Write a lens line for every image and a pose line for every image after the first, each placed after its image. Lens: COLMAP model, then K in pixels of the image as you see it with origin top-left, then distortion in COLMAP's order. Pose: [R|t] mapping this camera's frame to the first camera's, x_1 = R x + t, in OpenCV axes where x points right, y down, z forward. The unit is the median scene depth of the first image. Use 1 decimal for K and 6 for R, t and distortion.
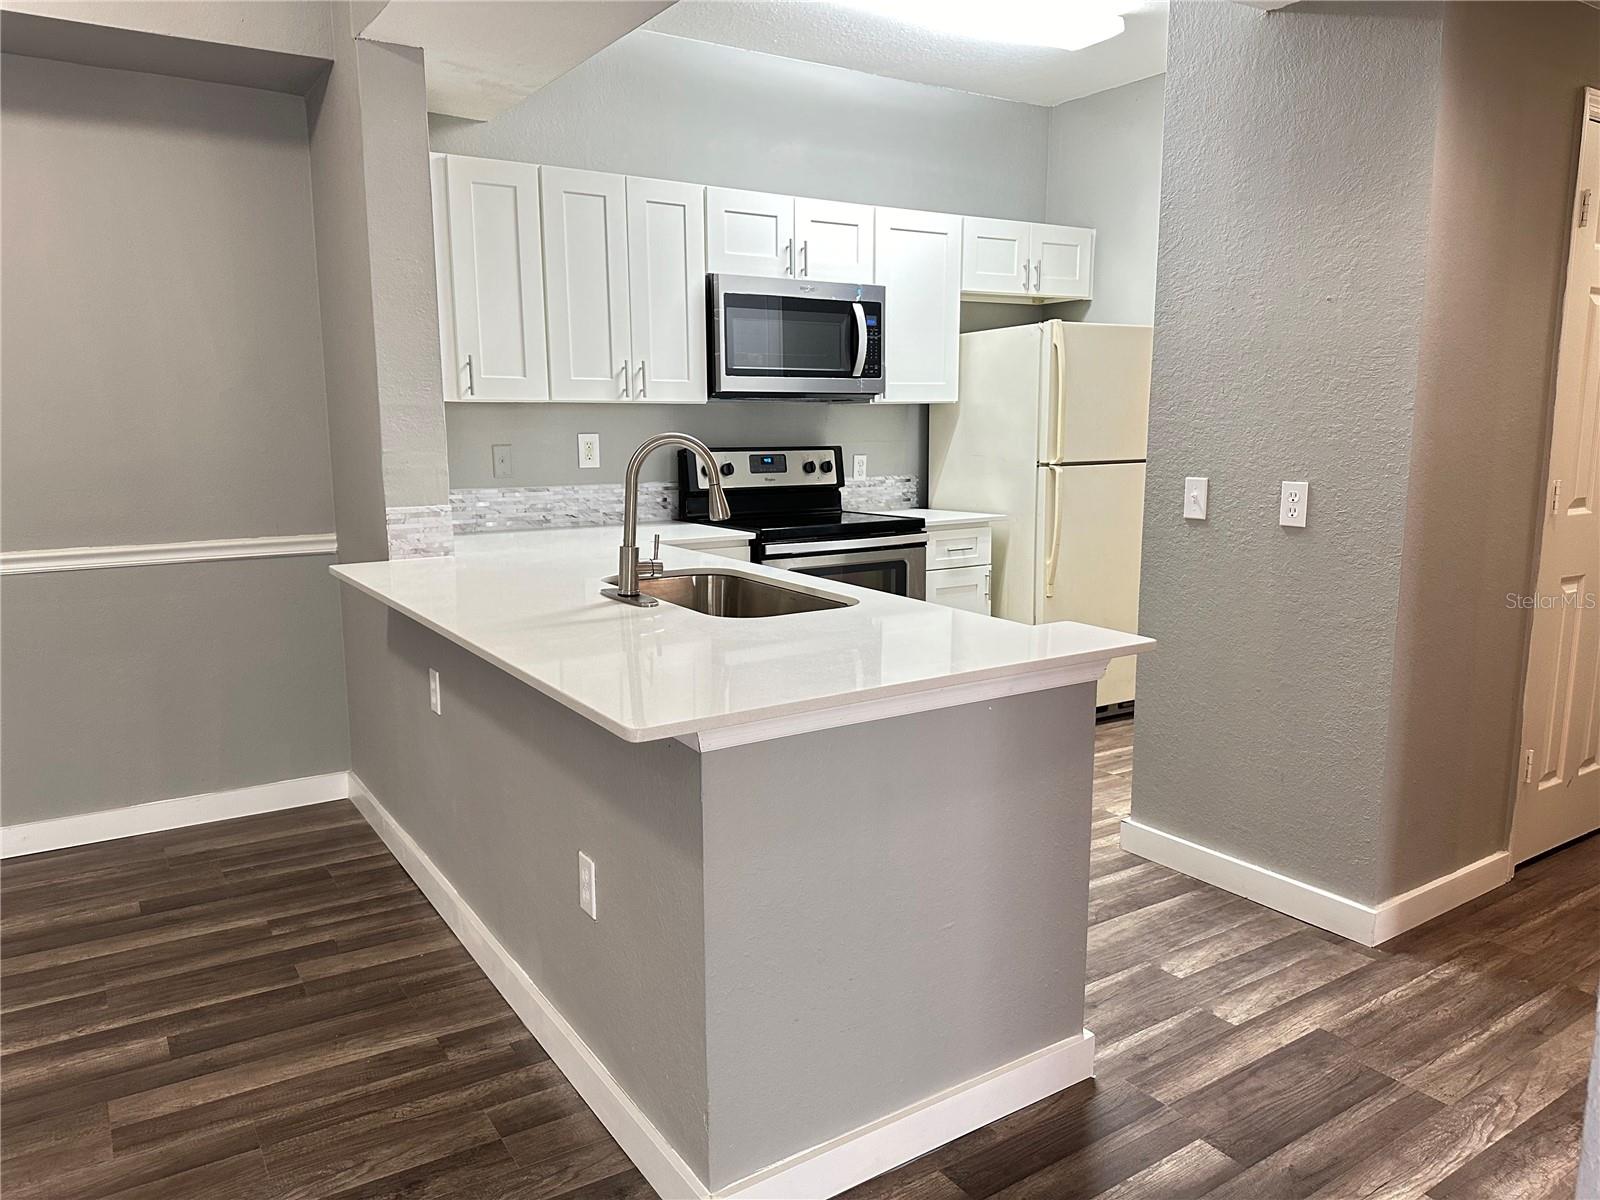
lens RADIAL K [[1130.2, 0, 811.9], [0, 1130.2, 607.6], [0, 0, 1]] dist [0.062108, -0.086316]
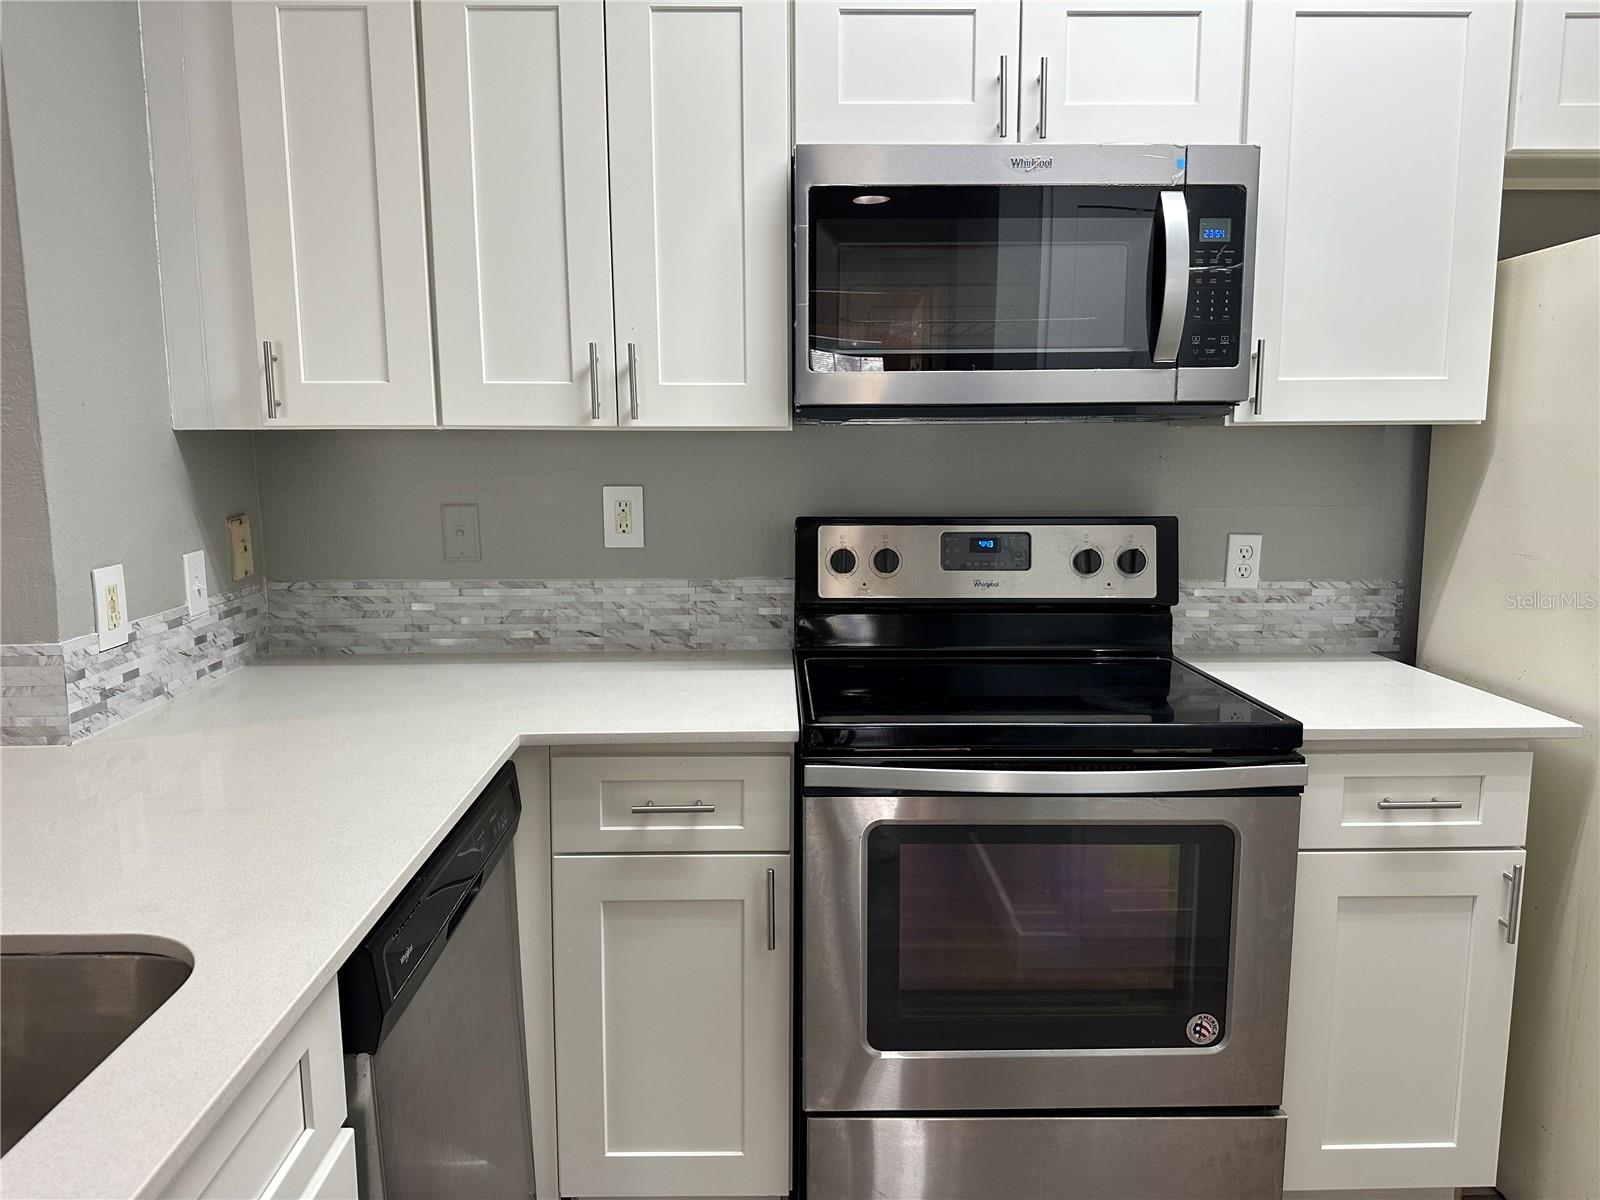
lens RADIAL K [[1130.2, 0, 793.9], [0, 1130.2, 586.7], [0, 0, 1]] dist [0.062108, -0.086316]
pose [[0.839923, 0.071649, -0.537955, 0.171834], [-0.090902, 0.995816, -0.009297, -0.112232], [0.535038, 0.056710, 0.842923, 0.615355]]
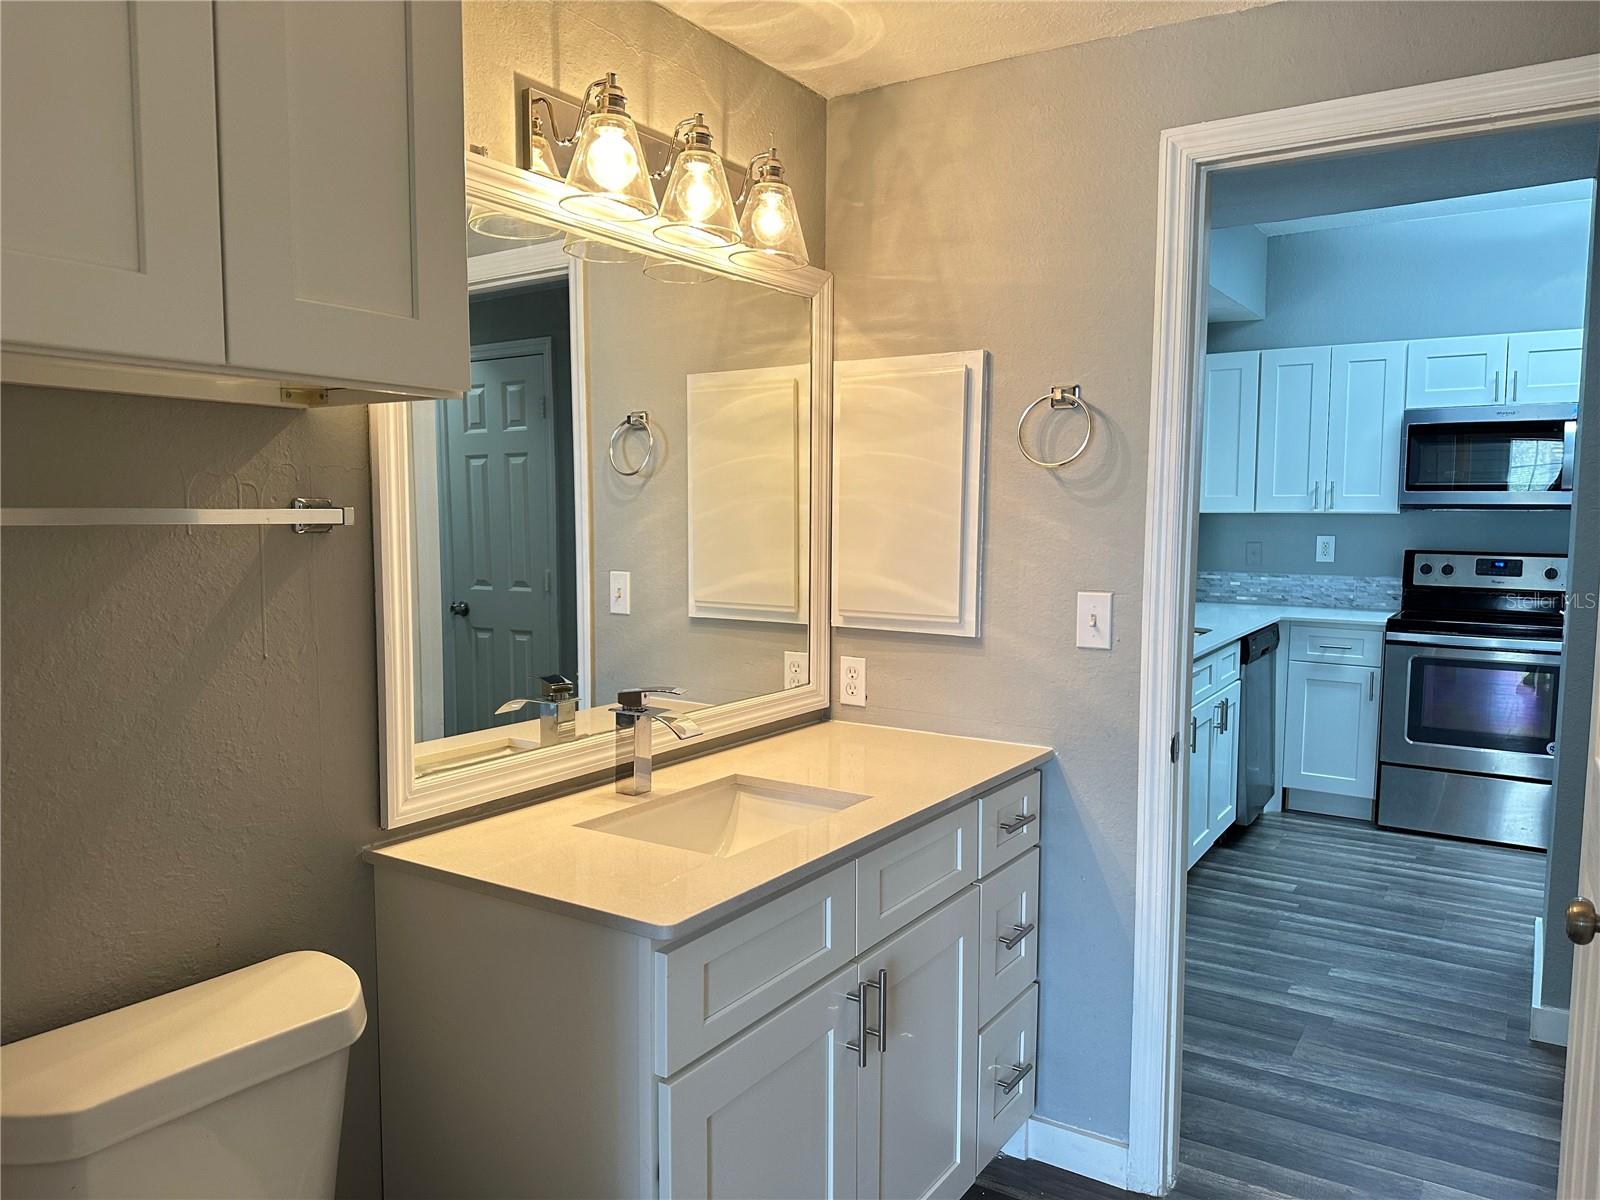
lens RADIAL K [[1130.2, 0, 797.1], [0, 1130.2, 609.5], [0, 0, 1]] dist [0.062108, -0.086316]
pose [[0.389249, 0.086222, -0.917088, 0.800500], [-0.160441, 0.986737, 0.024672, -0.006151], [0.907052, 0.137535, 0.397920, -0.056604]]
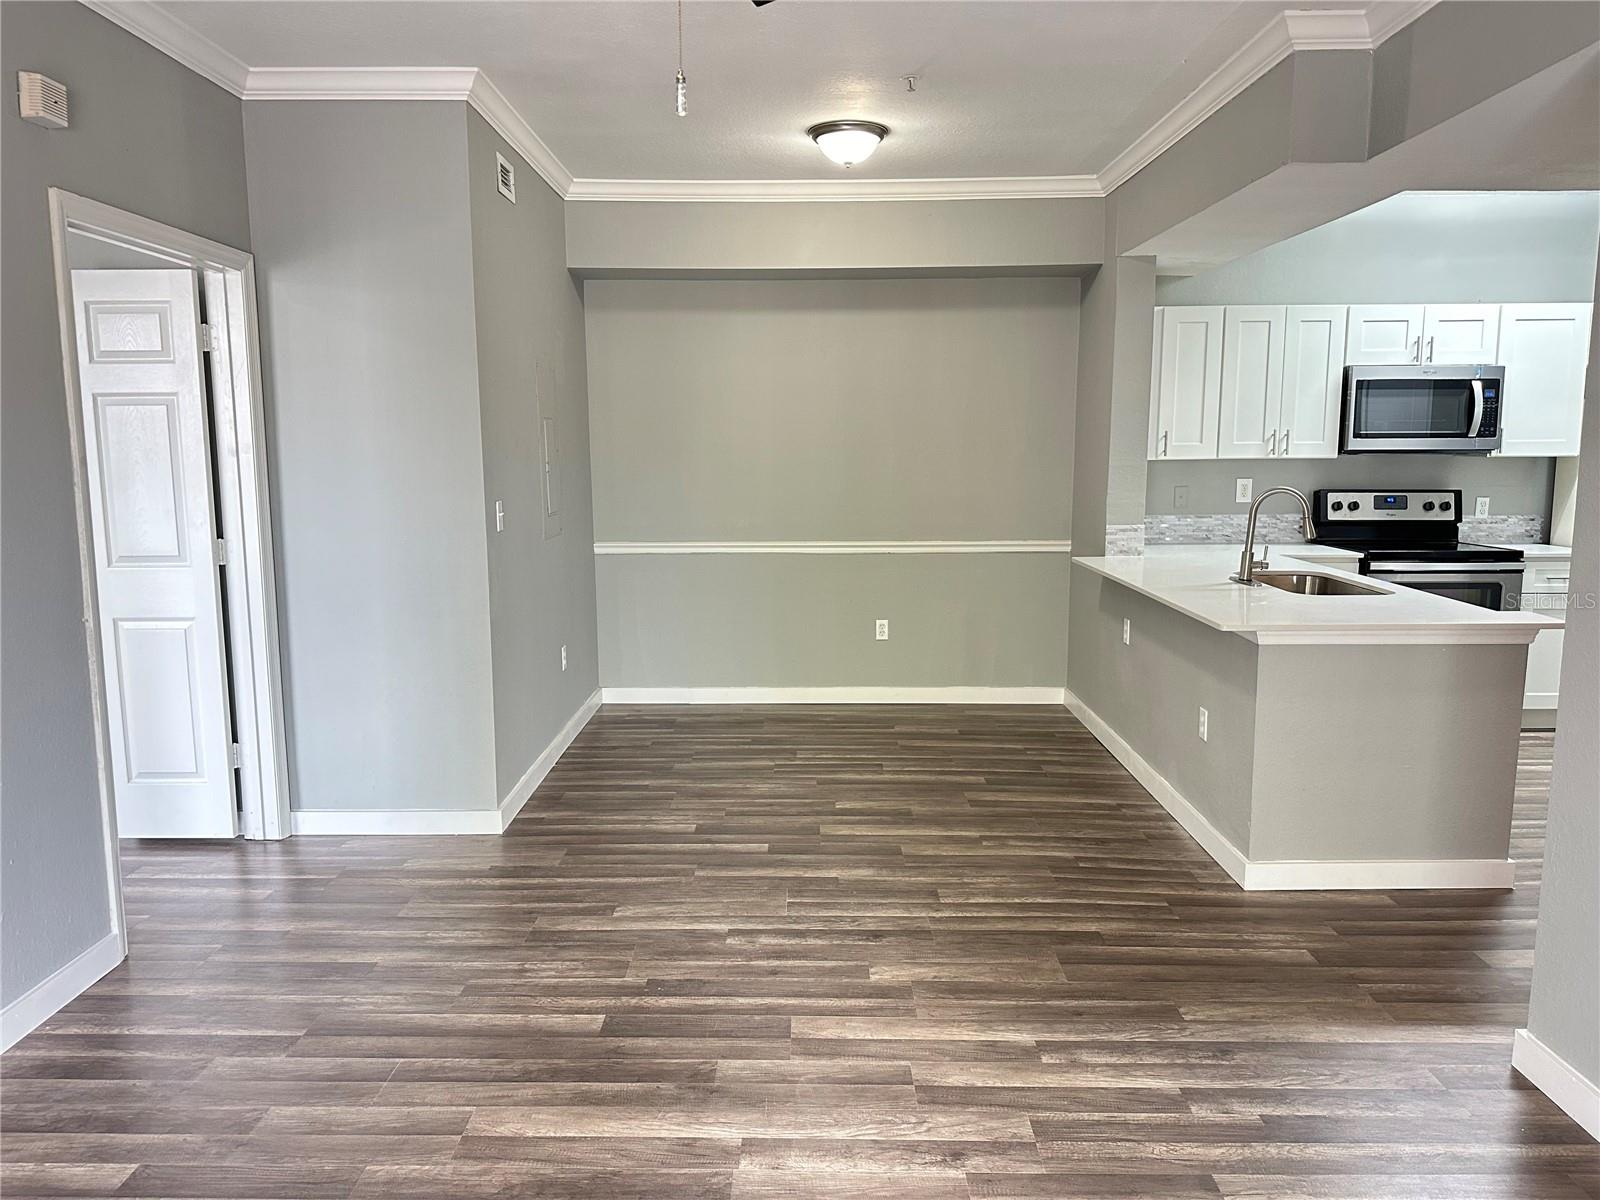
lens RADIAL K [[1130.2, 0, 777.7], [0, 1130.2, 601.4], [0, 0, 1]] dist [0.062108, -0.086316]
pose [[0.820537, 0.076795, -0.566411, 0.152414], [-0.093040, 0.995662, 0.000210, 0.057415], [0.563971, 0.052526, 0.824123, -0.531432]]
